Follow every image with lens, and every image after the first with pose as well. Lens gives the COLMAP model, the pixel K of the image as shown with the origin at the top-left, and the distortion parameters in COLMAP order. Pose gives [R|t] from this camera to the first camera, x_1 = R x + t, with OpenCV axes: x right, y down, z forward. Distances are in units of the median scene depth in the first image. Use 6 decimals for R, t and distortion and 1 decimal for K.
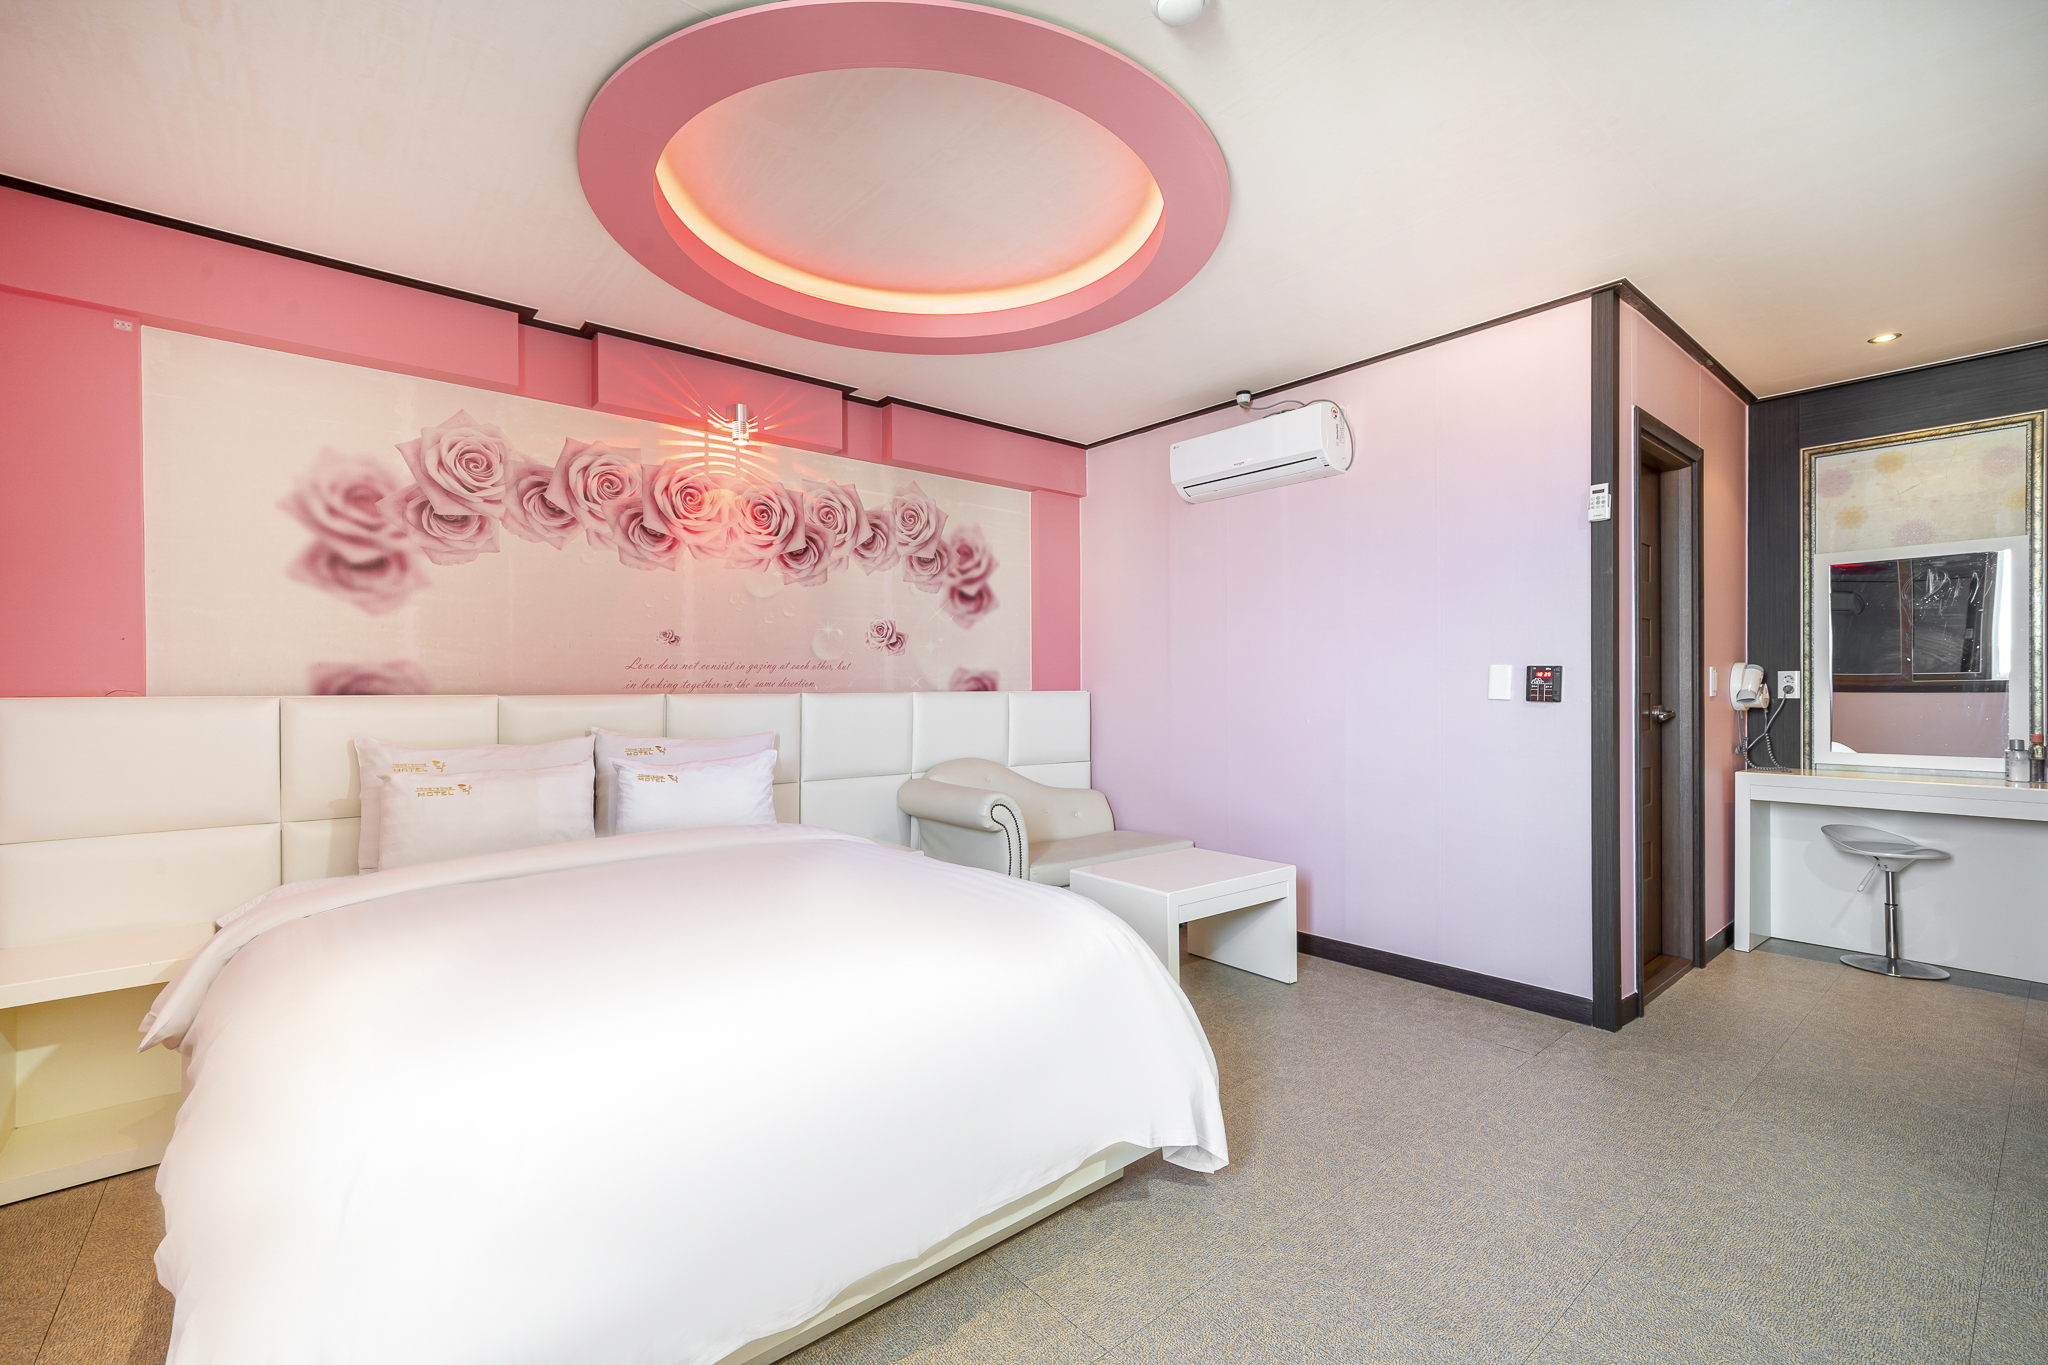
lens RADIAL K [[893.1, 0, 1005.9], [0, 893.1, 683.4], [0, 0, 1]] dist [-0.001619, 0.000312]
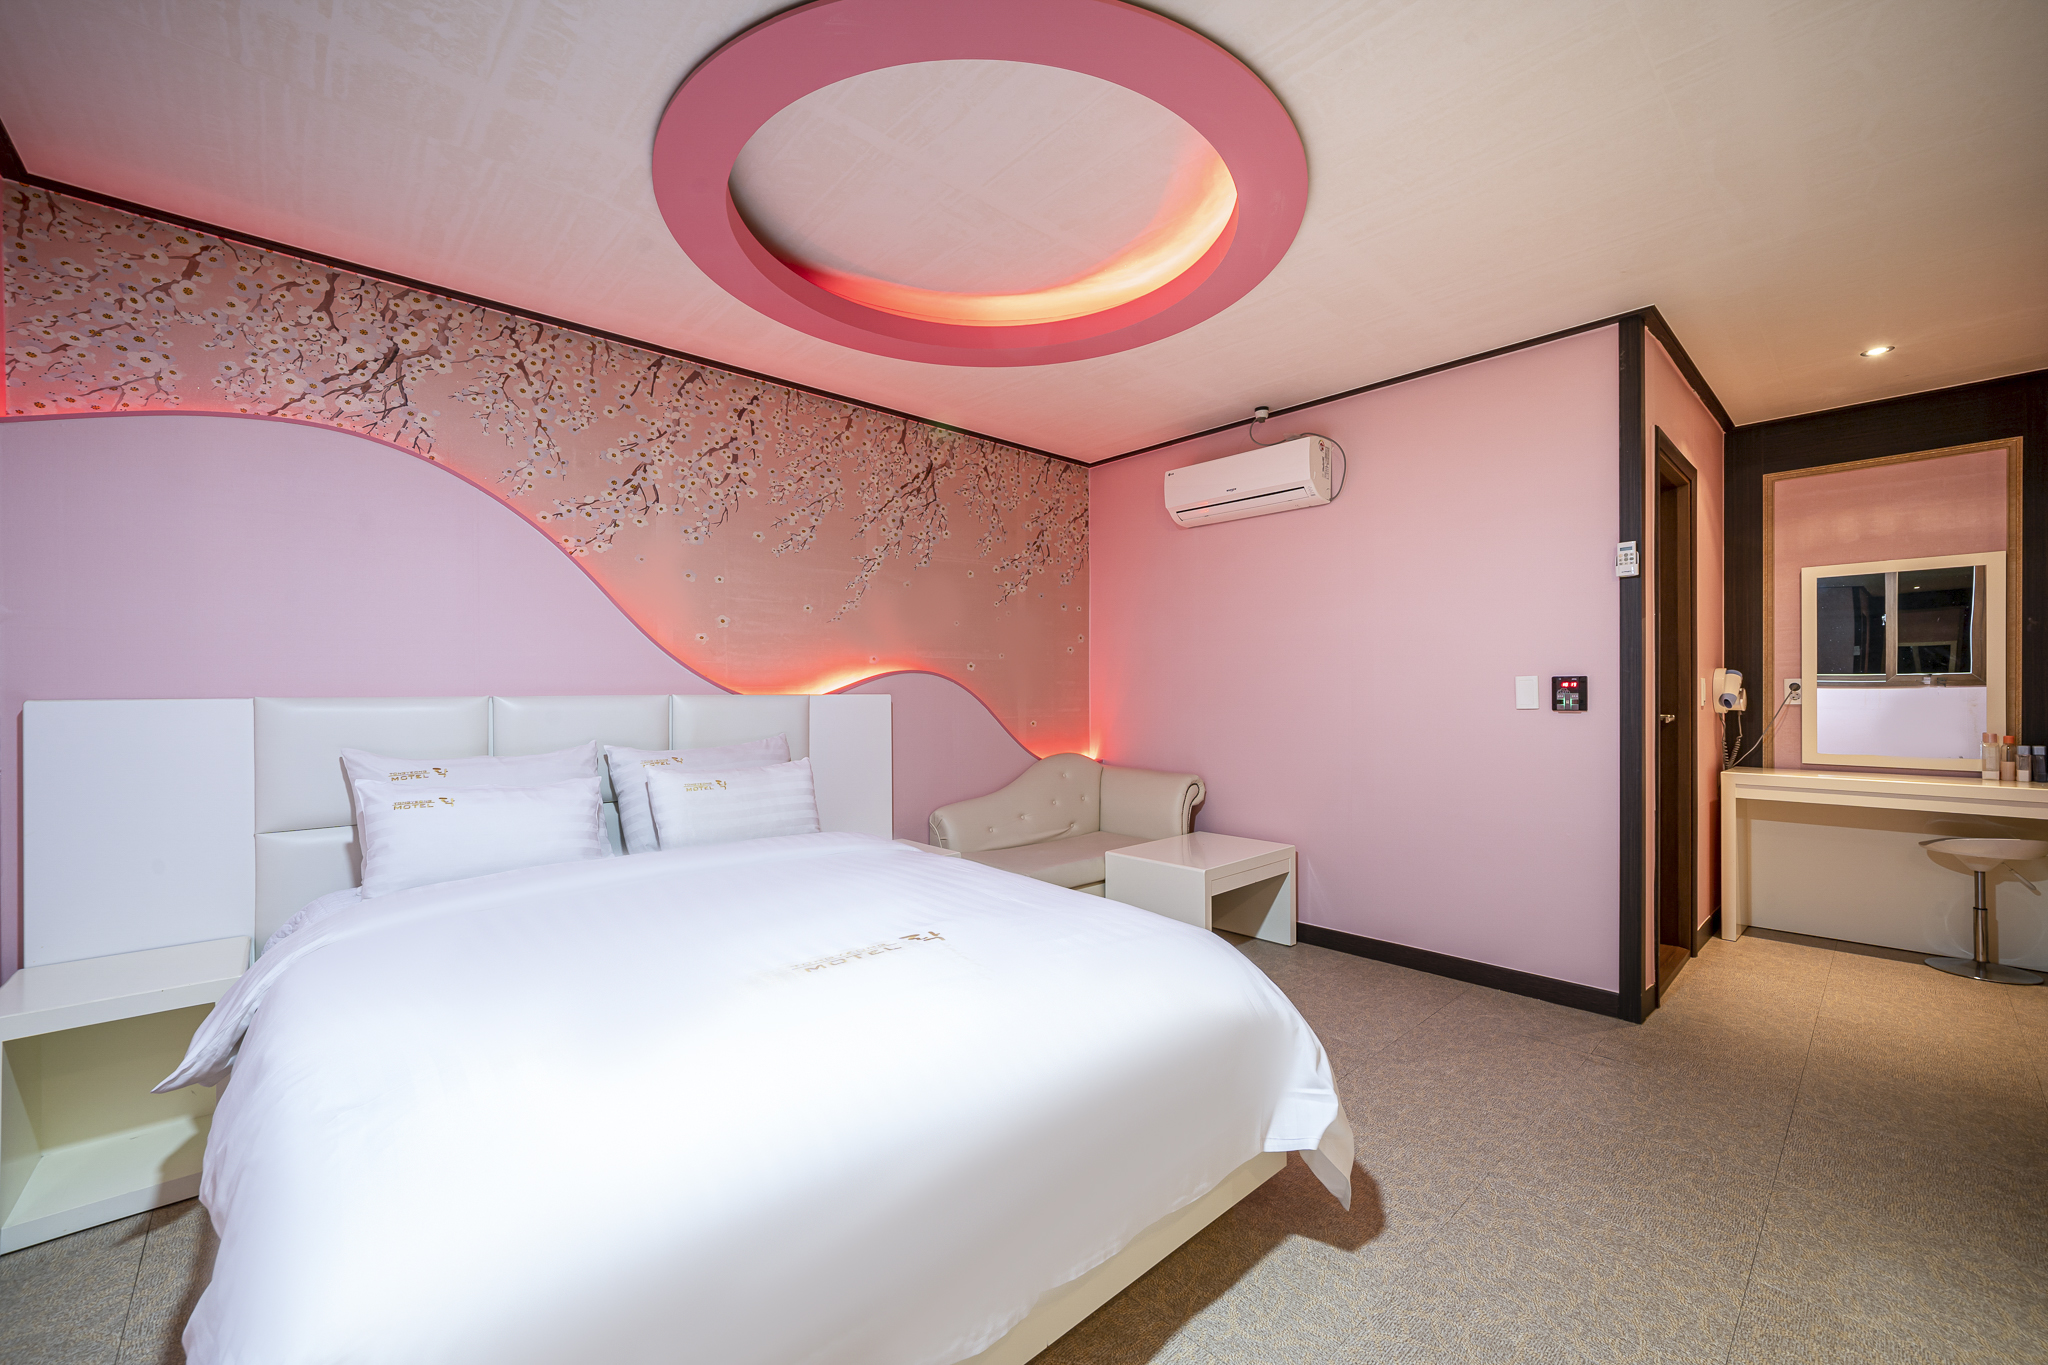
lens RADIAL K [[812.5, 0, 1031.4], [0, 812.5, 695.0], [0, 0, 1]] dist [0.001154, -0.000249]
pose [[0.999051, -0.005556, 0.043205, -0.076650], [0.005468, 0.999983, 0.002138, -0.003102], [-0.043216, -0.001900, 0.999064, 0.077493]]
